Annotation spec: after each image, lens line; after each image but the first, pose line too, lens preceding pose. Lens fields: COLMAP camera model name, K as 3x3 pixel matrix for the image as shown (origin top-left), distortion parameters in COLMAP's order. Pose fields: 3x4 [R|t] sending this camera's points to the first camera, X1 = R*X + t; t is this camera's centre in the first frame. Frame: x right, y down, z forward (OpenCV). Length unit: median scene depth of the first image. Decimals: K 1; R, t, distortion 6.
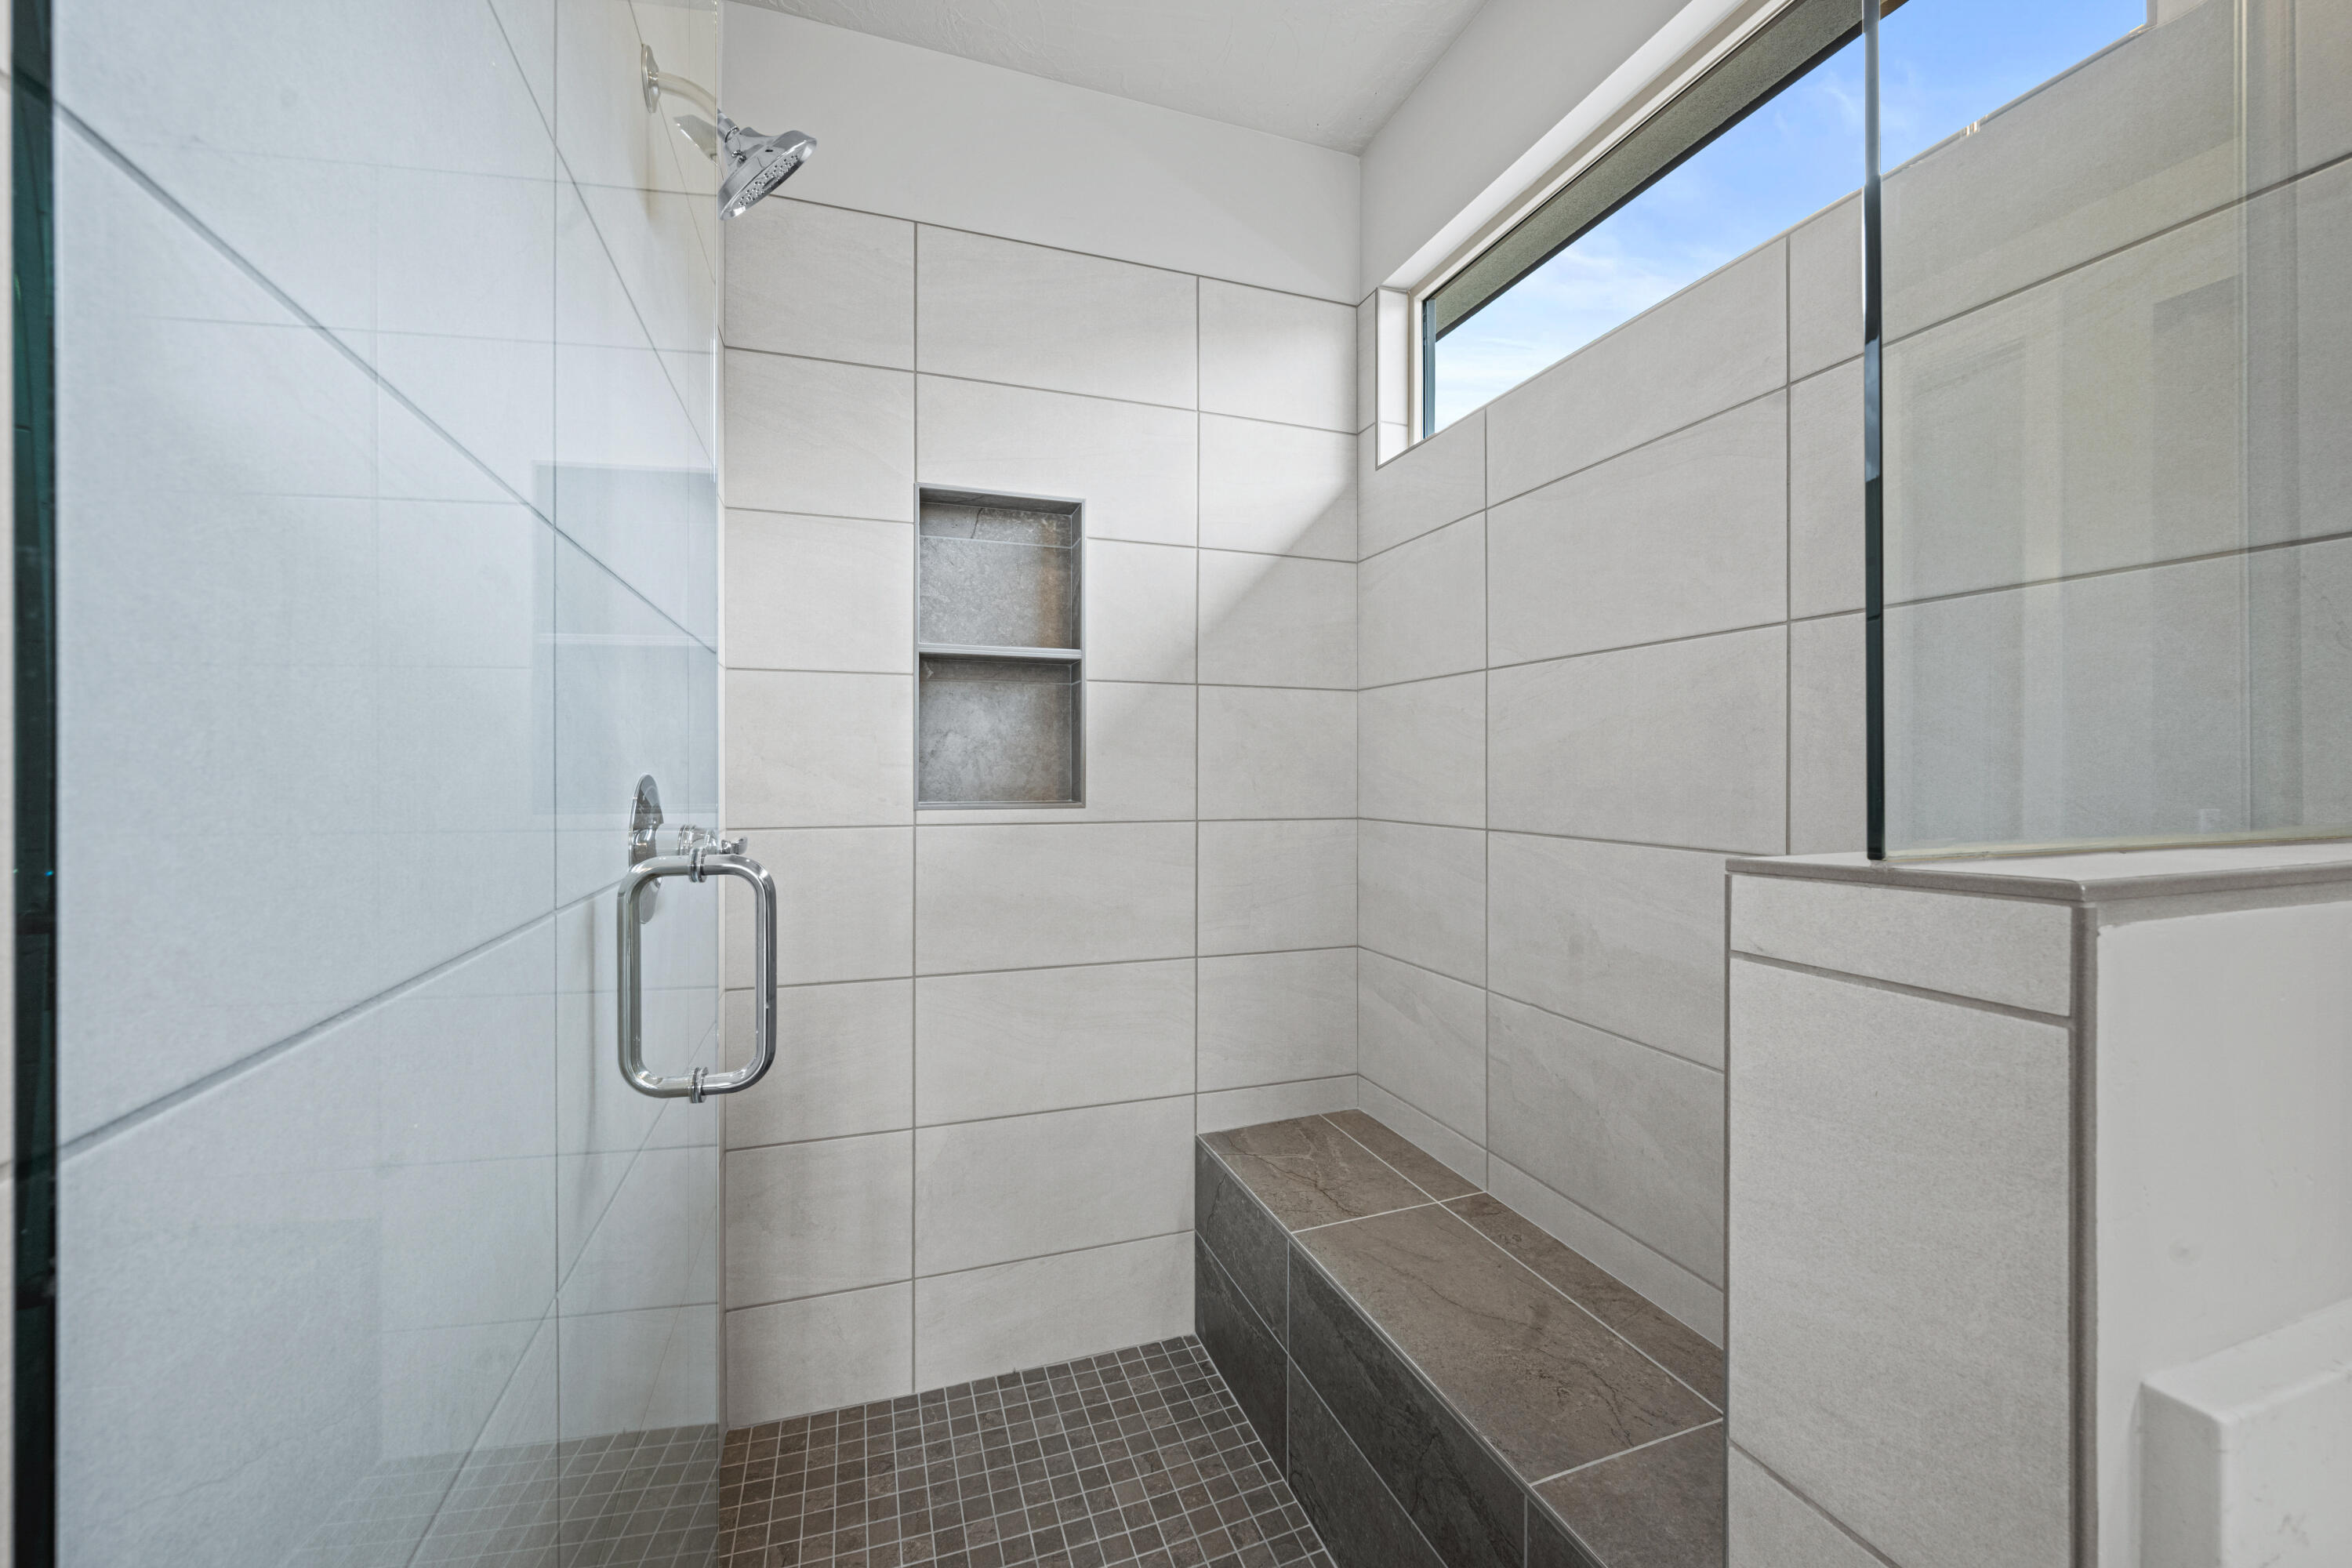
lens RADIAL K [[935.9, 0, 1173.9], [0, 935.9, 775.7], [0, 0, 1]] dist [0.002332, 0.000063]
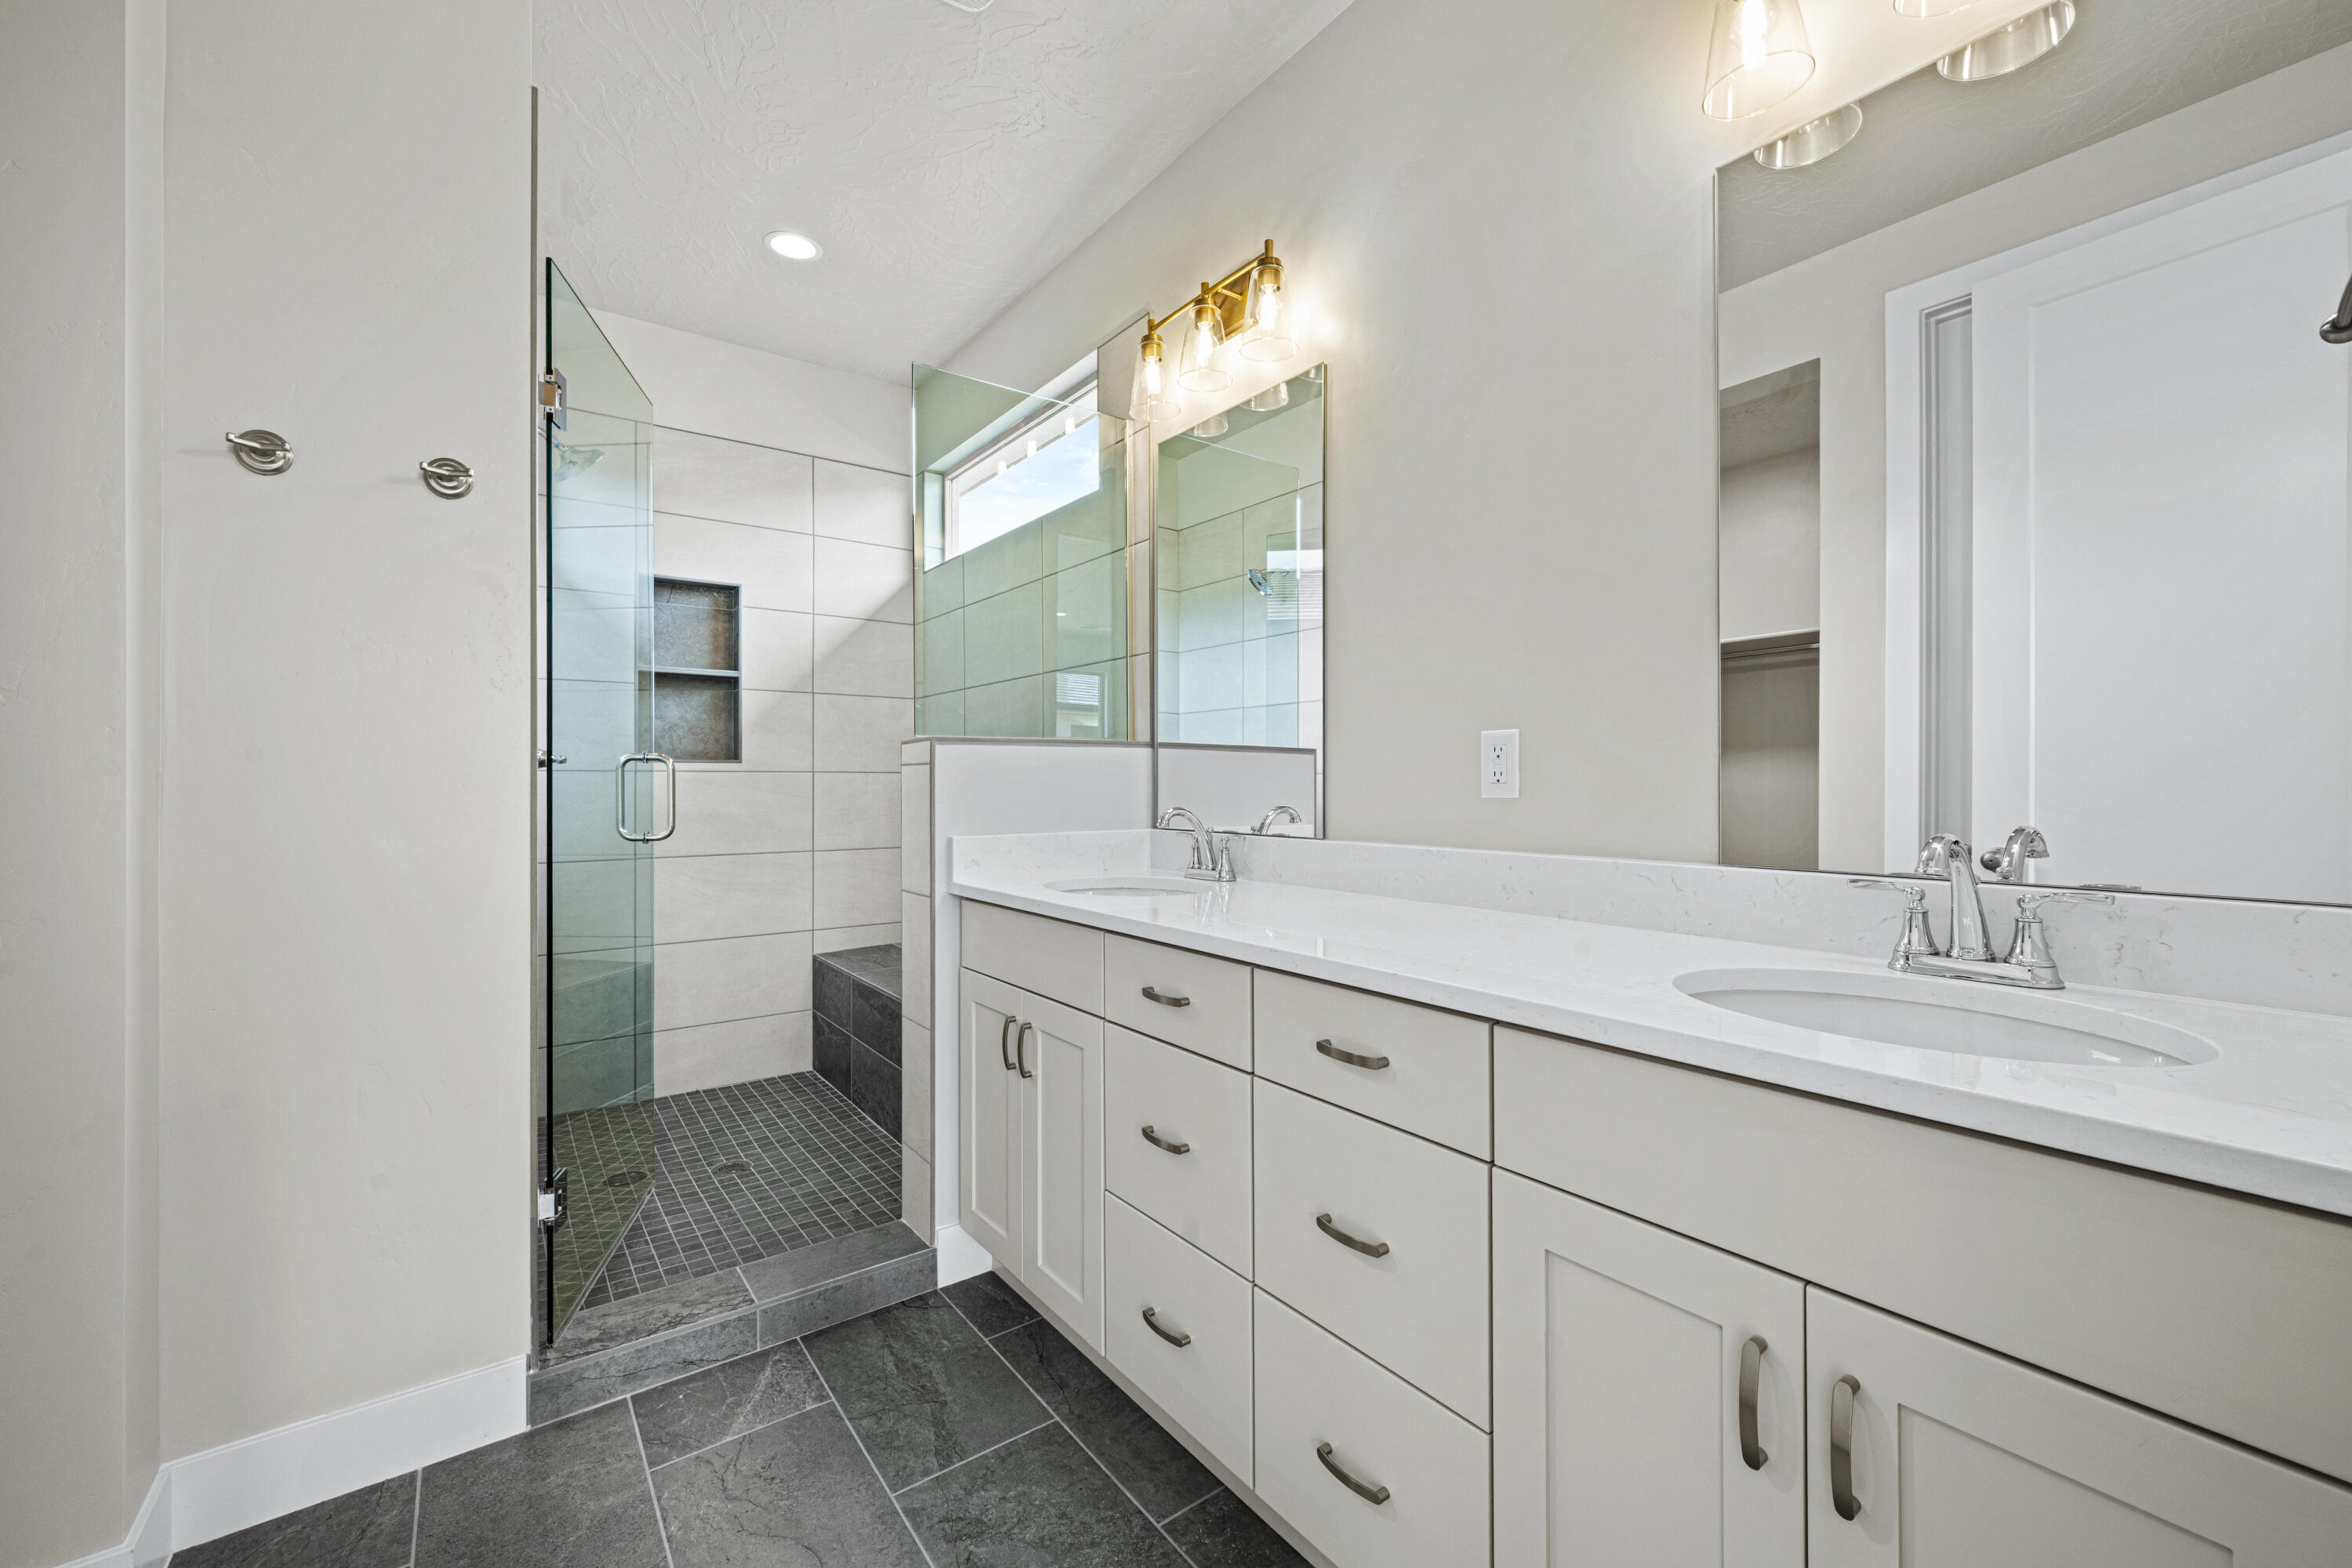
lens RADIAL K [[935.9, 0, 1176.7], [0, 935.9, 773.9], [0, 0, 1]] dist [0.002332, 0.000063]
pose [[0.953377, -0.003811, 0.301757, 0.145934], [0.008102, 0.999883, -0.012969, 0.081553], [-0.301672, 0.014810, 0.953297, -0.871353]]
